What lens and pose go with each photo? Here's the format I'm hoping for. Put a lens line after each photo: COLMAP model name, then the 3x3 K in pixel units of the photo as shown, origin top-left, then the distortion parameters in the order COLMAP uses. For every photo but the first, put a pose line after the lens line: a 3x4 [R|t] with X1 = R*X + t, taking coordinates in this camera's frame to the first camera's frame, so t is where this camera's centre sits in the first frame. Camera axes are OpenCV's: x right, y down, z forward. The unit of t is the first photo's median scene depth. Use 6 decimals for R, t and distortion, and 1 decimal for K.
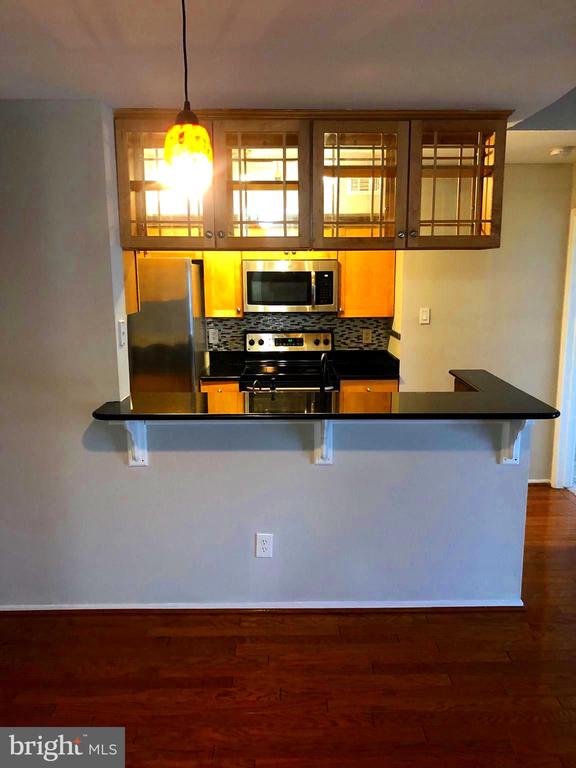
lens RADIAL K [[623.0, 0, 292.7], [0, 623.0, 380.2], [0, 0, 1]] dist [0.043982, -0.032510]
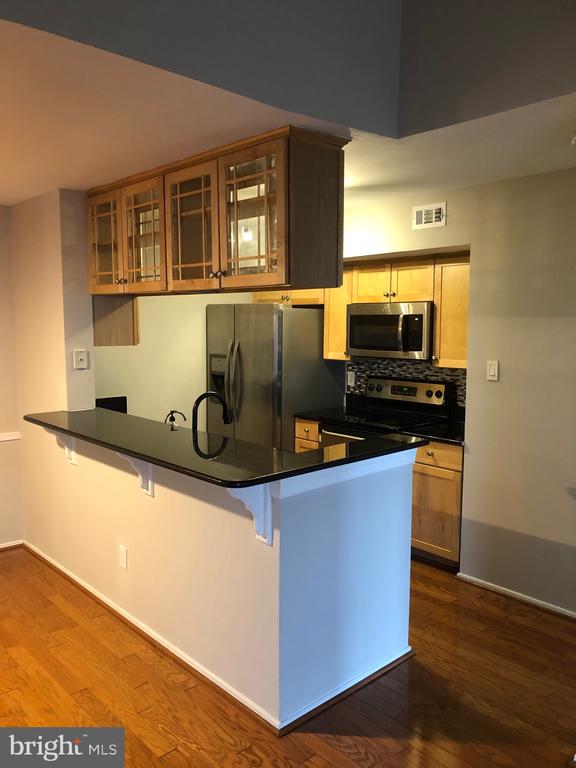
lens RADIAL K [[623.0, 0, 285.3], [0, 623.0, 380.6], [0, 0, 1]] dist [0.043982, -0.032510]
pose [[0.663888, 0.078186, -0.743733, 0.592763], [-0.130460, 0.991378, -0.012234, -0.044645], [0.736364, 0.105150, 0.668365, 0.271446]]
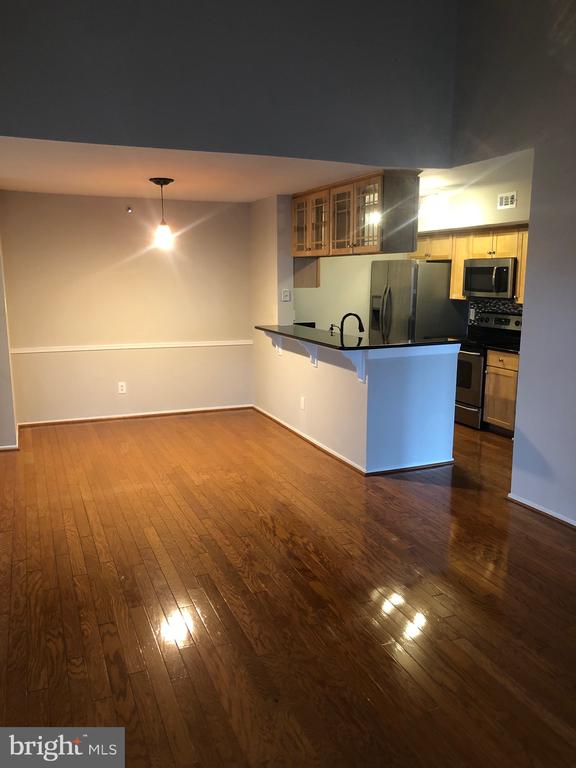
lens RADIAL K [[623.0, 0, 287.4], [0, 623.0, 385.8], [0, 0, 1]] dist [0.043982, -0.032510]
pose [[0.368339, 0.168604, -0.914275, 1.105417], [-0.157499, 0.980520, 0.117368, -0.013554], [0.916254, 0.100766, 0.387718, 0.104369]]
